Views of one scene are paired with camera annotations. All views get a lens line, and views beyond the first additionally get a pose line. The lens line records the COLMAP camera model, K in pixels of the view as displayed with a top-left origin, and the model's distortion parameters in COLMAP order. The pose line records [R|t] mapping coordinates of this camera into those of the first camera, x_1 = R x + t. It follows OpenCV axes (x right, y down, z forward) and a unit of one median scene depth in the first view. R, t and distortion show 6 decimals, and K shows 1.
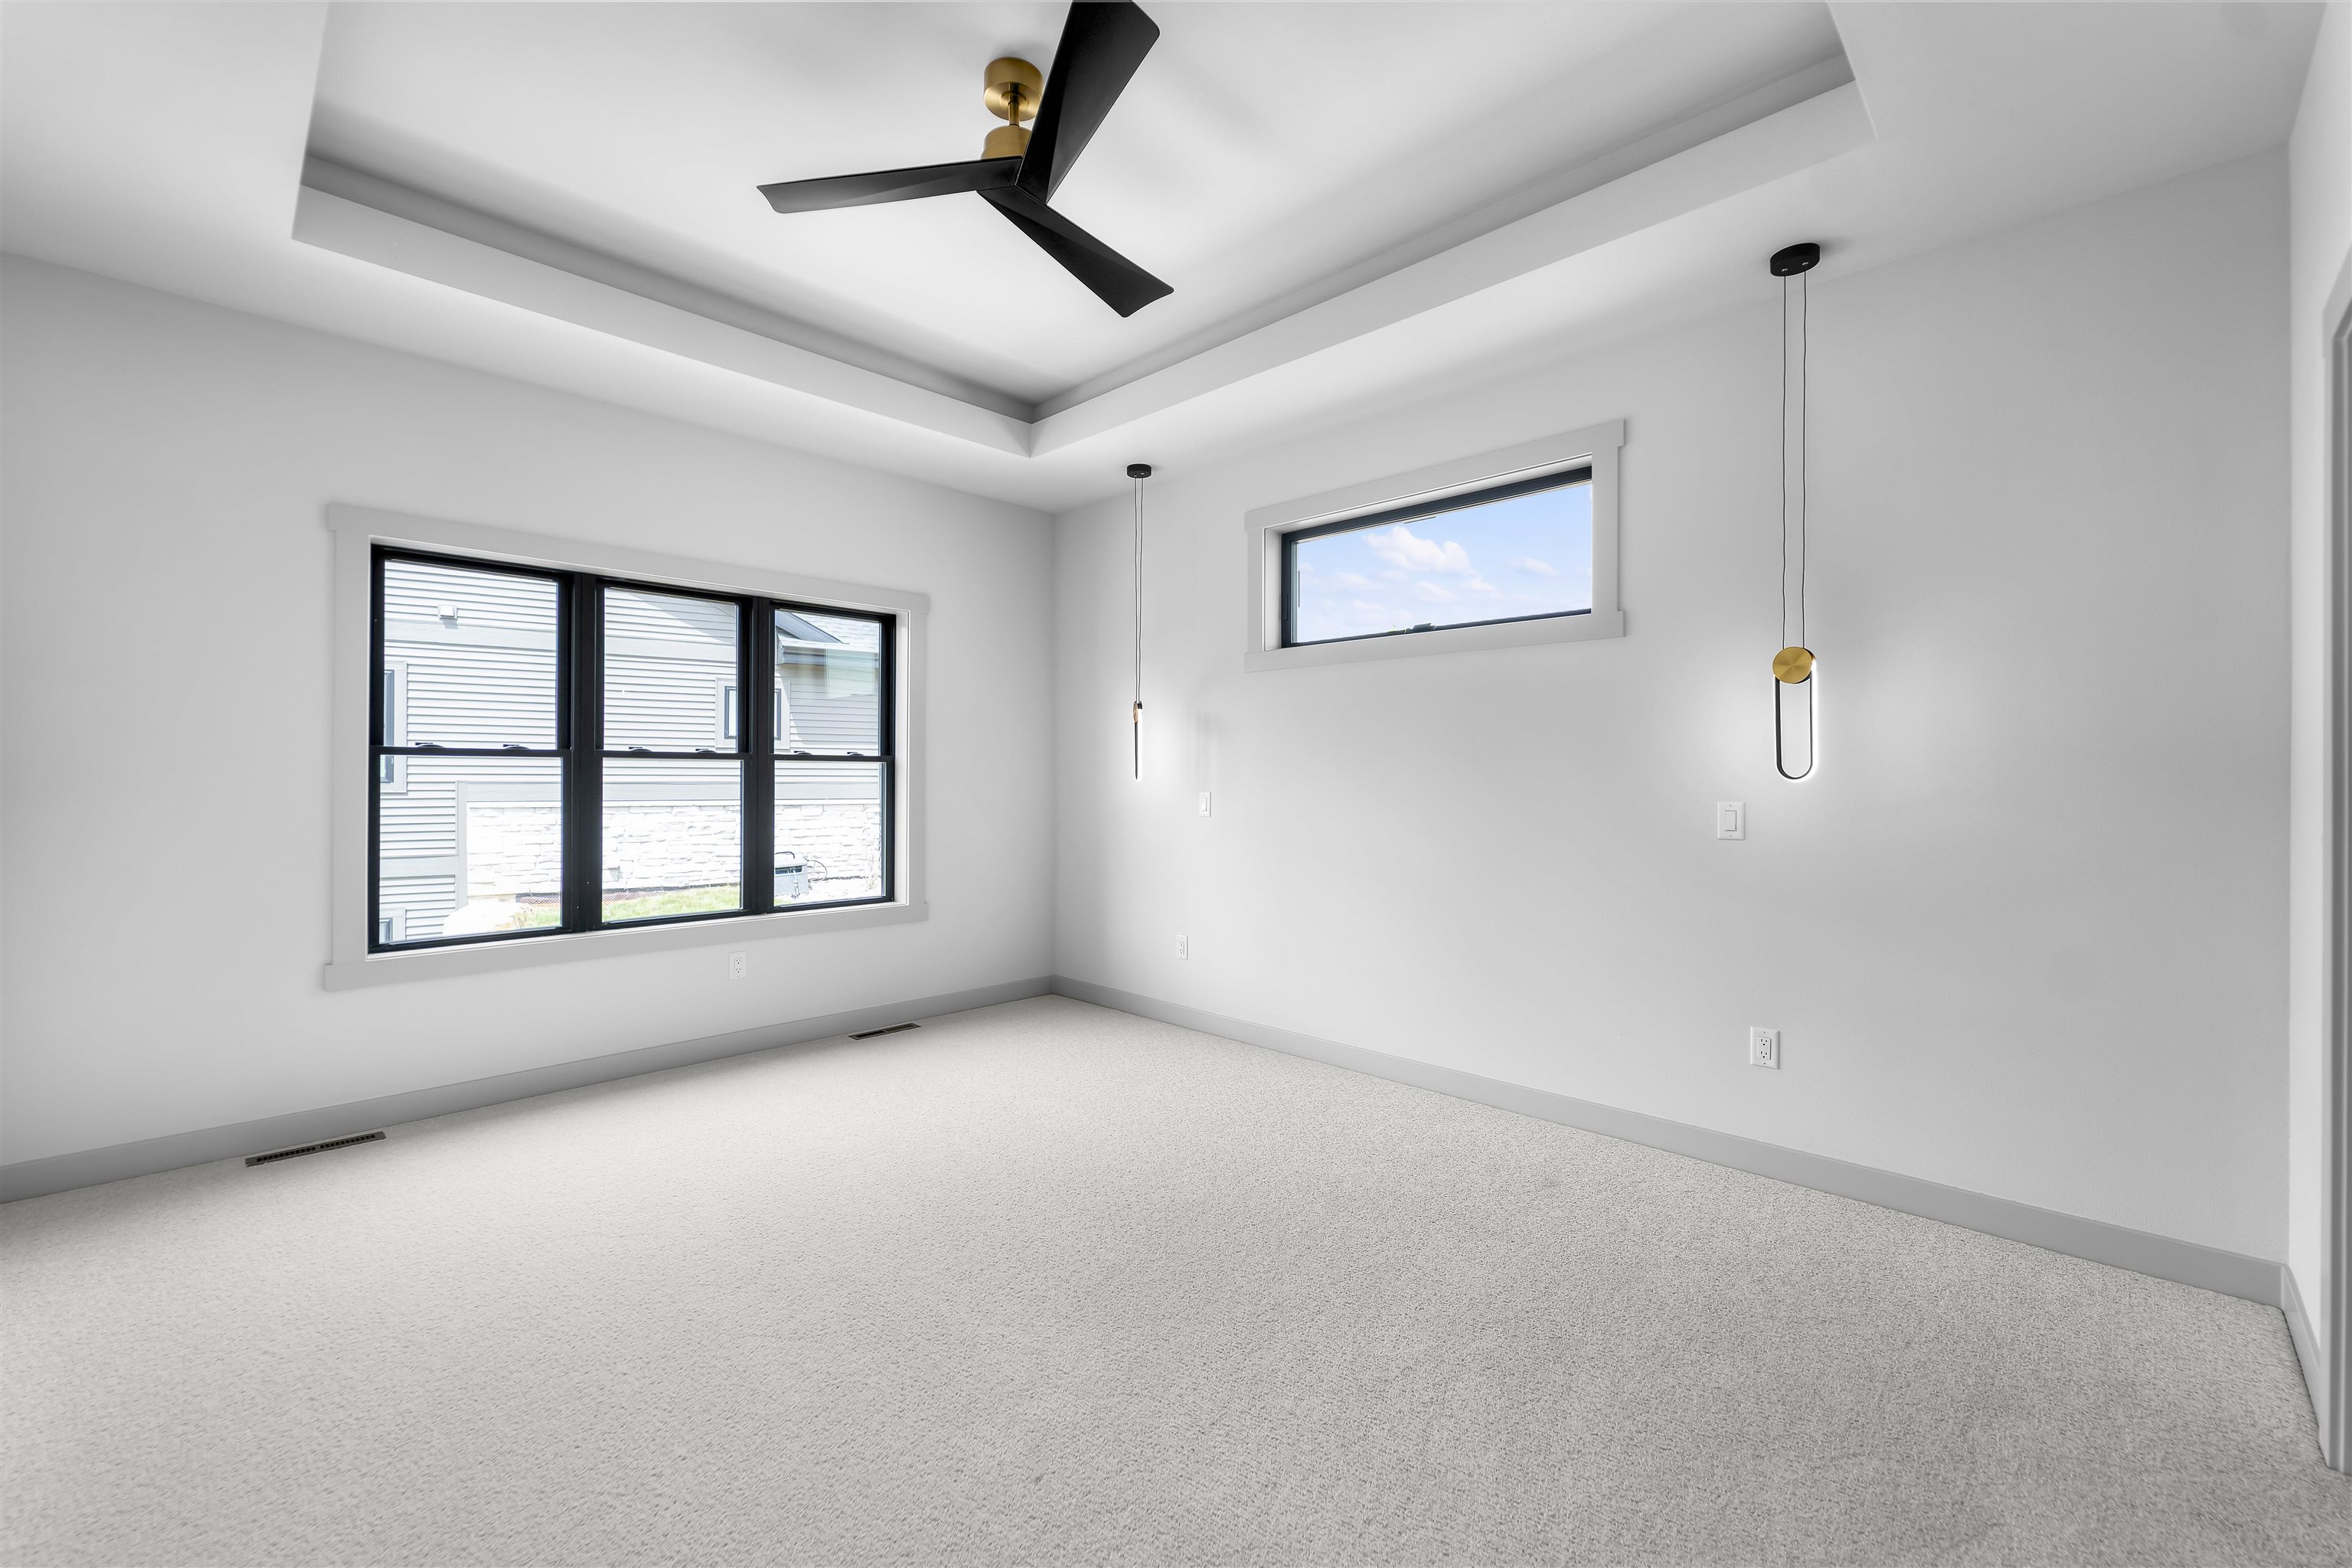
lens RADIAL K [[951.0, 0, 1159.3], [0, 951.0, 788.6], [0, 0, 1]] dist [0.000721, 0.000204]
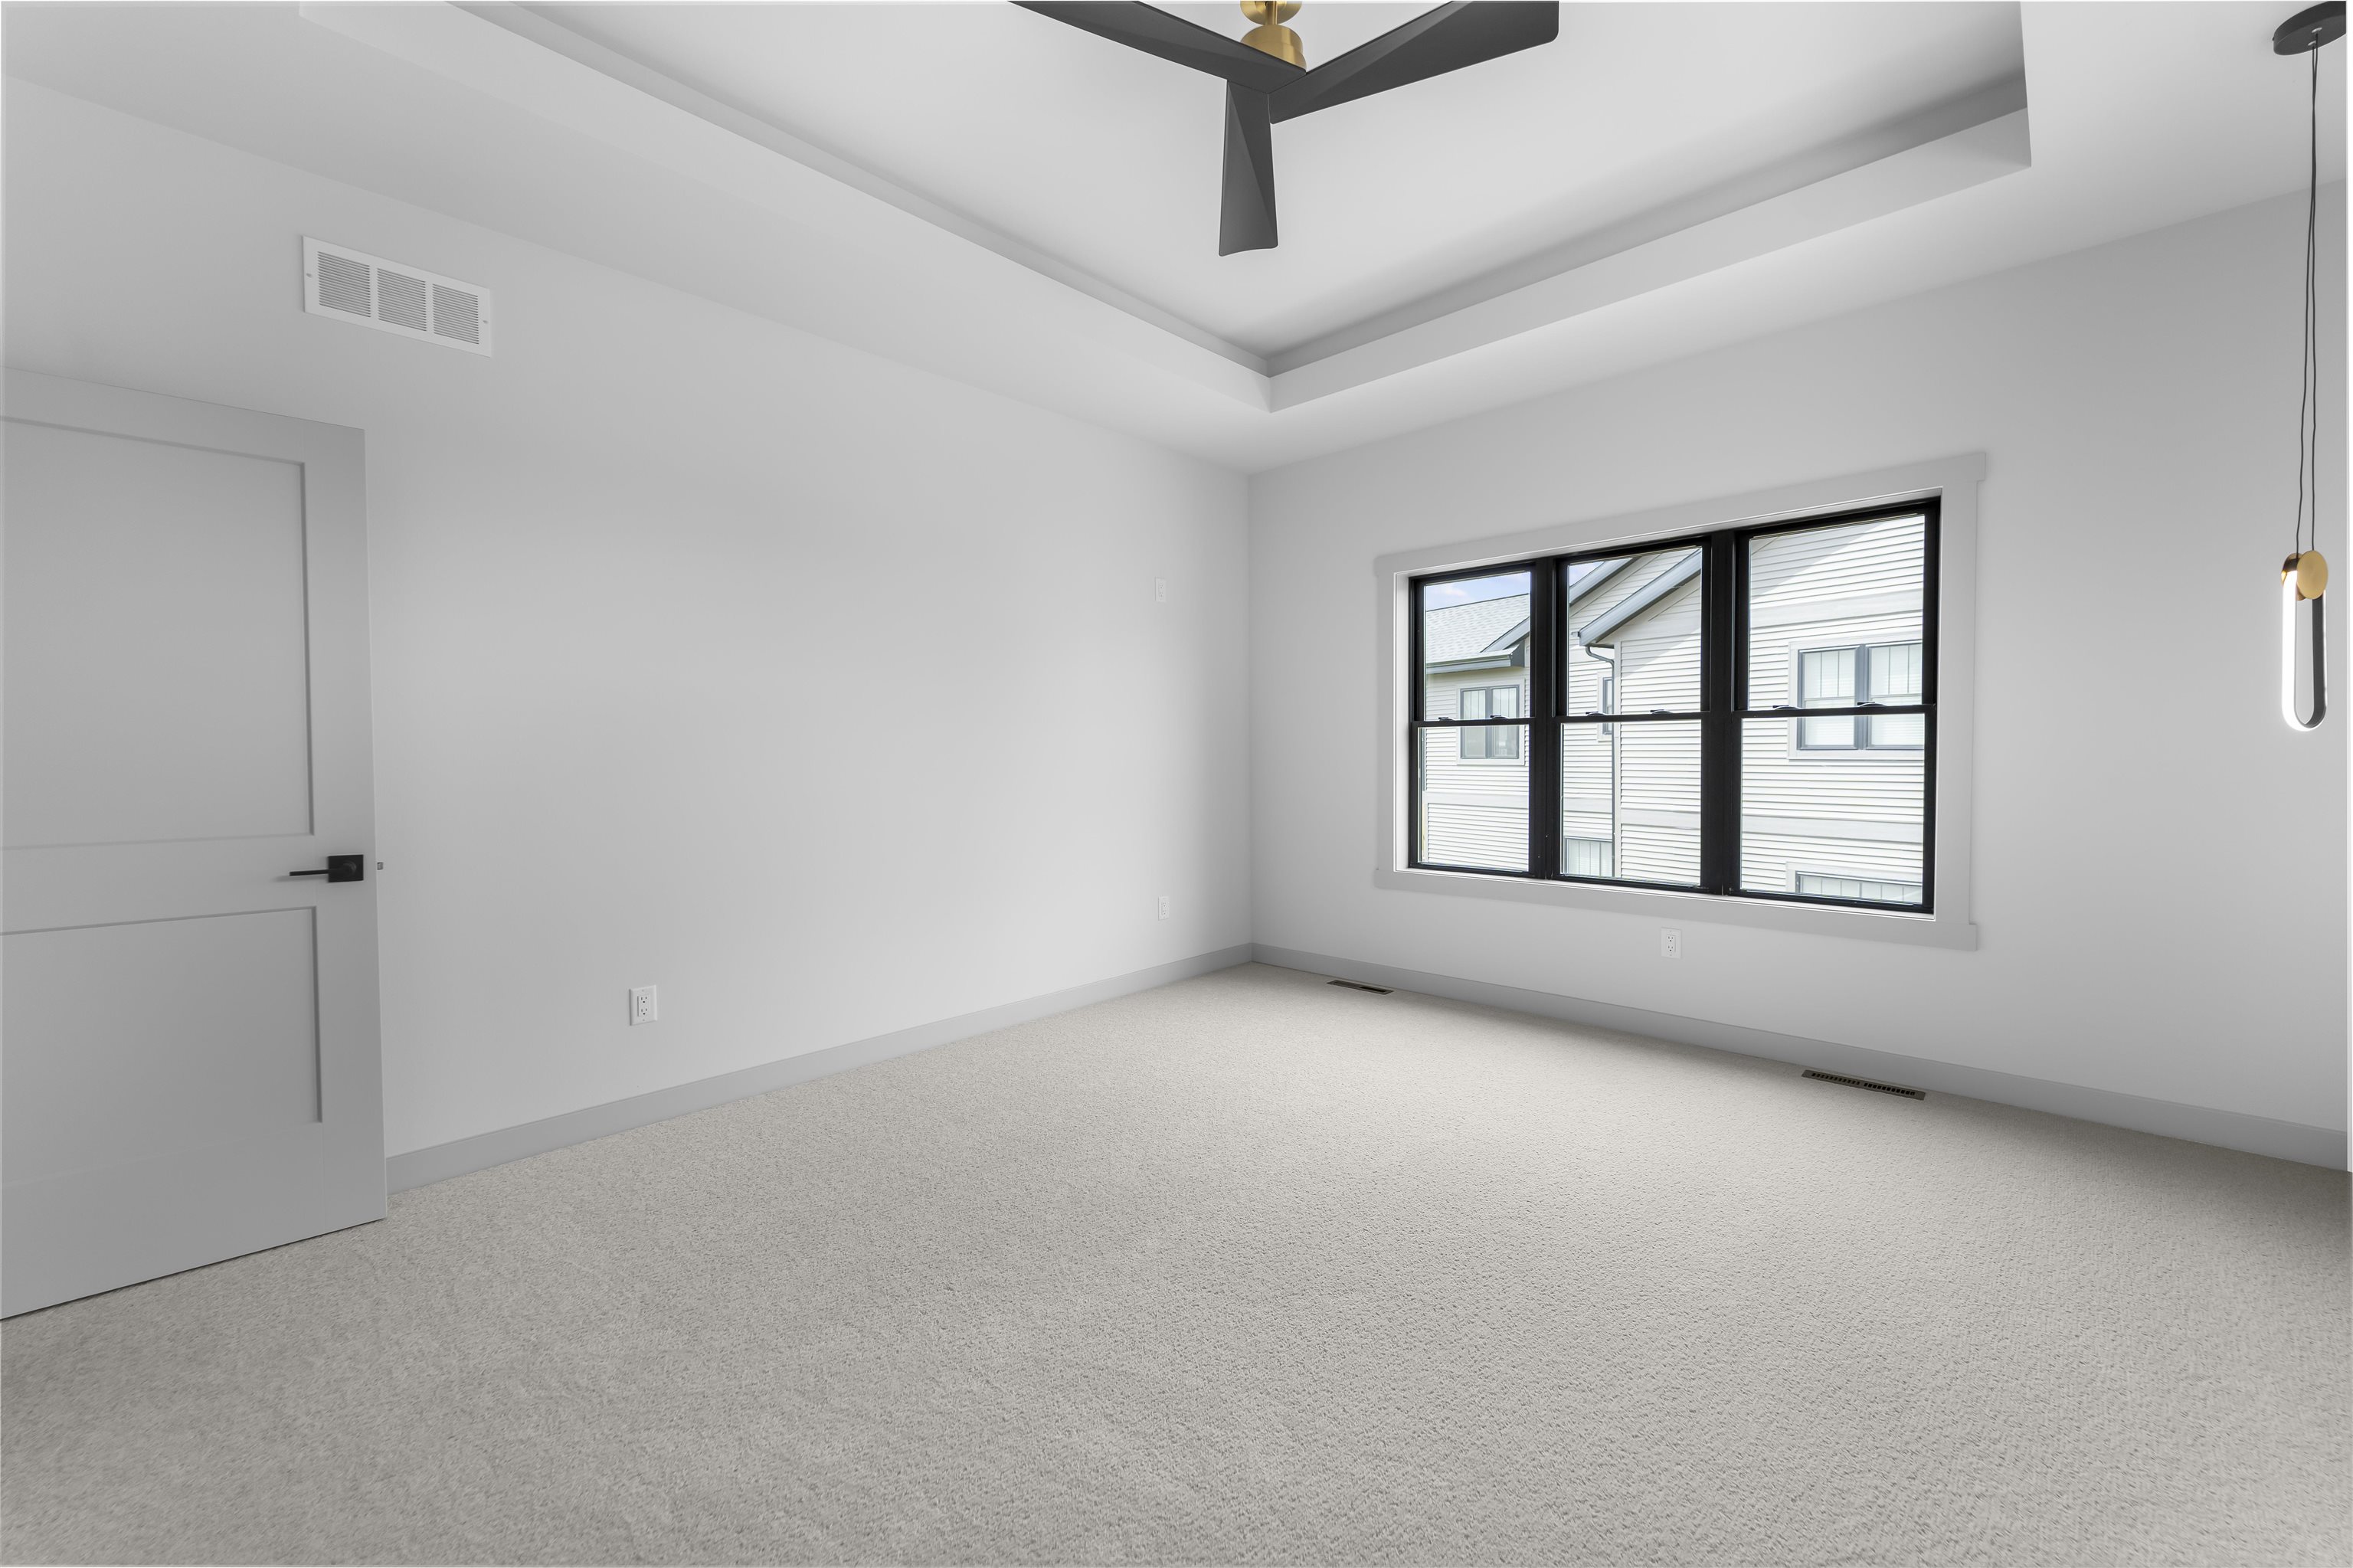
lens RADIAL K [[951.5, 0, 1159.8], [0, 951.5, 788.6], [0, 0, 1]] dist [0.000721, 0.000204]
pose [[0.017395, 0.040506, -0.999028, 0.440942], [0.001252, 0.999177, 0.040534, -0.001834], [0.999848, -0.001955, 0.017330, 0.465904]]
